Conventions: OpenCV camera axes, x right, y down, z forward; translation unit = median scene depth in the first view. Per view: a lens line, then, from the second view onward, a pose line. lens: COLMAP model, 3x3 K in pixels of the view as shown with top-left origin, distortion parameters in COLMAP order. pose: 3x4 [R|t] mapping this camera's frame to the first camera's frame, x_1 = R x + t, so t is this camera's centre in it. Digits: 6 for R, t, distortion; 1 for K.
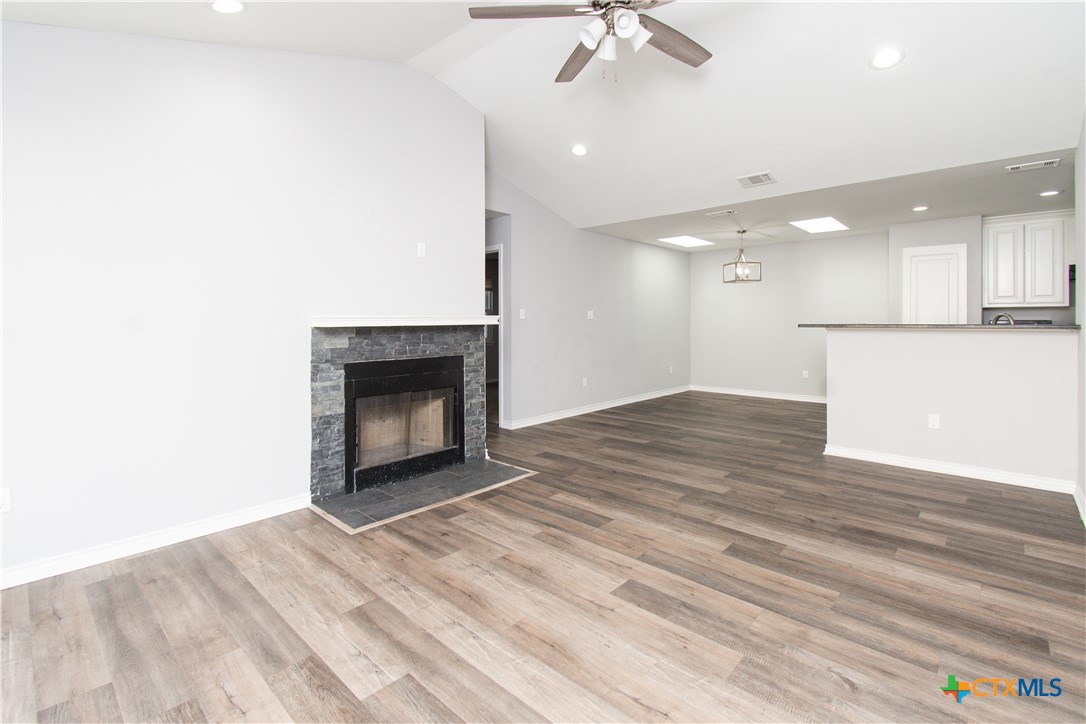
lens RADIAL K [[494.0, 0, 541.2], [0, 494.0, 328.8], [0, 0, 1]] dist [-0.002875, -0.000560]
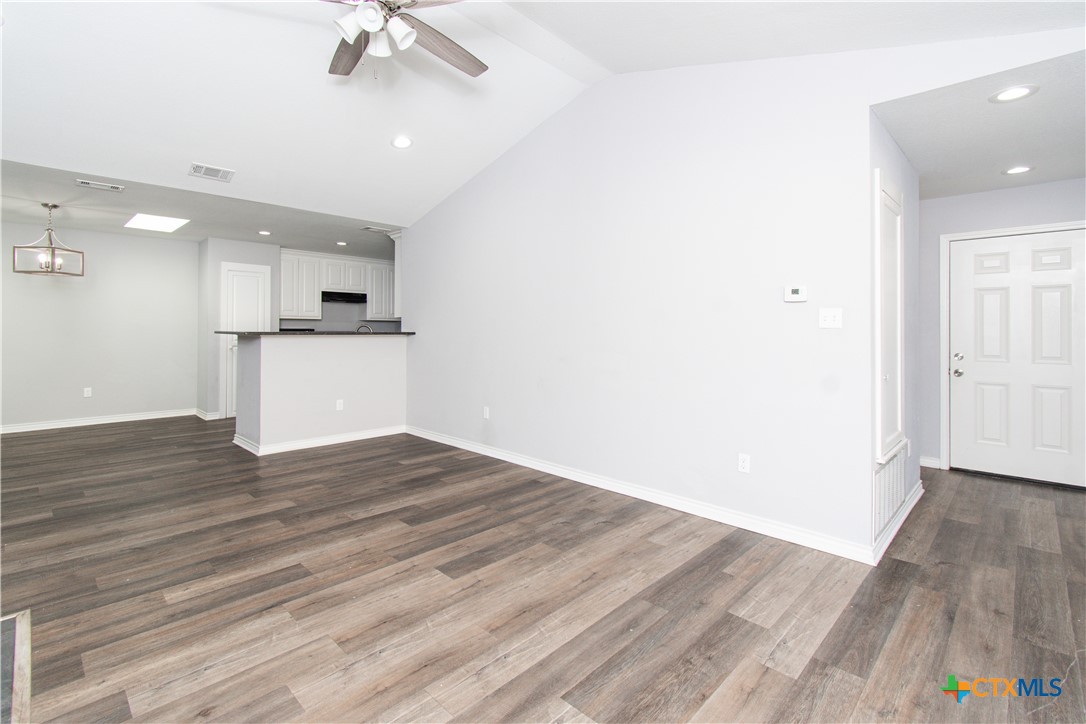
lens RADIAL K [[494.0, 0, 541.2], [0, 494.0, 328.8], [0, 0, 1]] dist [-0.002875, -0.000560]
pose [[0.019567, 0.006333, 0.999788, -0.636210], [0.007455, 0.999951, -0.006480, -0.005694], [-0.999781, 0.007581, 0.019518, 0.523872]]
